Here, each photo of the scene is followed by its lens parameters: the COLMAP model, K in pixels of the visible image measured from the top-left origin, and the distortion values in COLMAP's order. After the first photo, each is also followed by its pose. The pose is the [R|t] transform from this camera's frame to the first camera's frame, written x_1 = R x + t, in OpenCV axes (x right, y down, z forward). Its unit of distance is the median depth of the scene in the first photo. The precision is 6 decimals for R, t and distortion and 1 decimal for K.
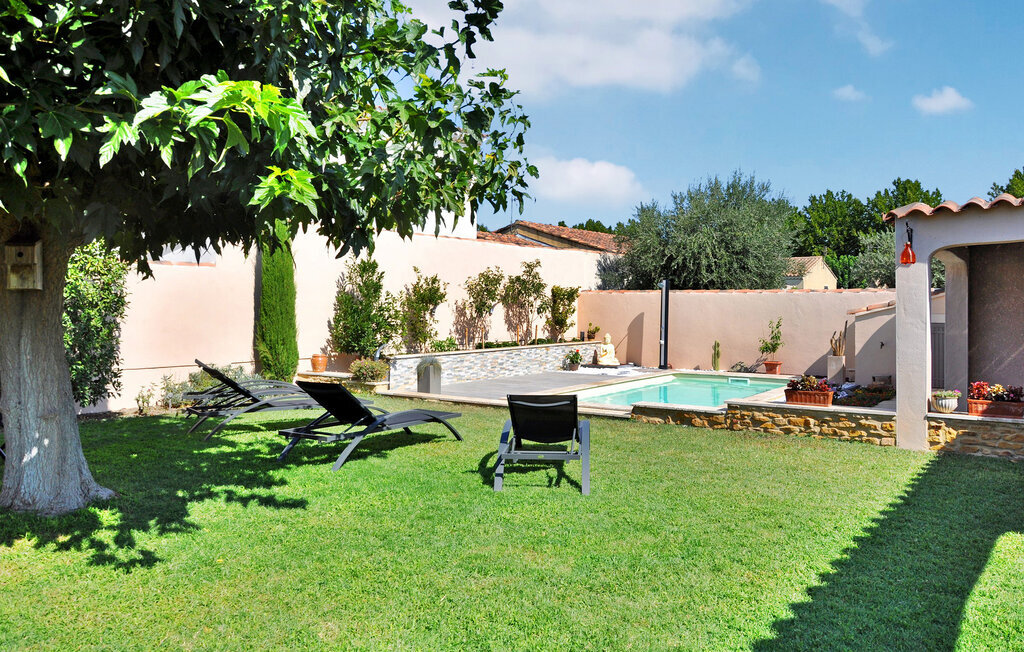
lens RADIAL K [[793.5, 0, 511.9], [0, 793.5, 325.5], [0, 0, 1]] dist [-0.034913, 0.000199]
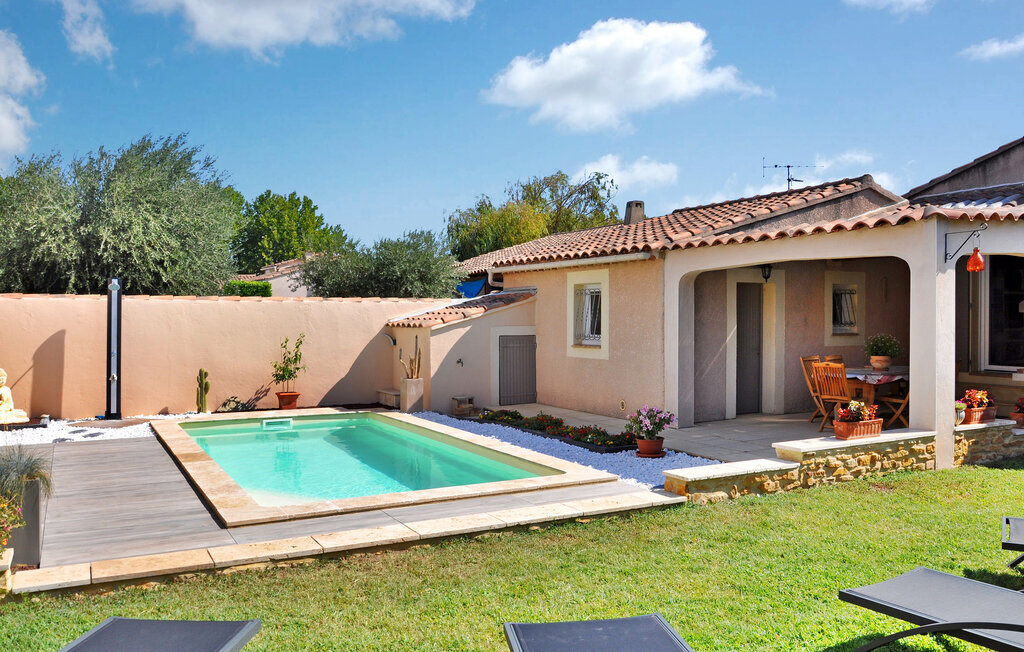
lens RADIAL K [[793.5, 0, 511.9], [0, 793.5, 325.5], [0, 0, 1]] dist [-0.034913, 0.000199]
pose [[0.437080, -0.012334, 0.899338, -0.508874], [0.026619, 0.999645, 0.000773, -0.025596], [-0.899028, 0.023602, 0.437254, 0.948415]]
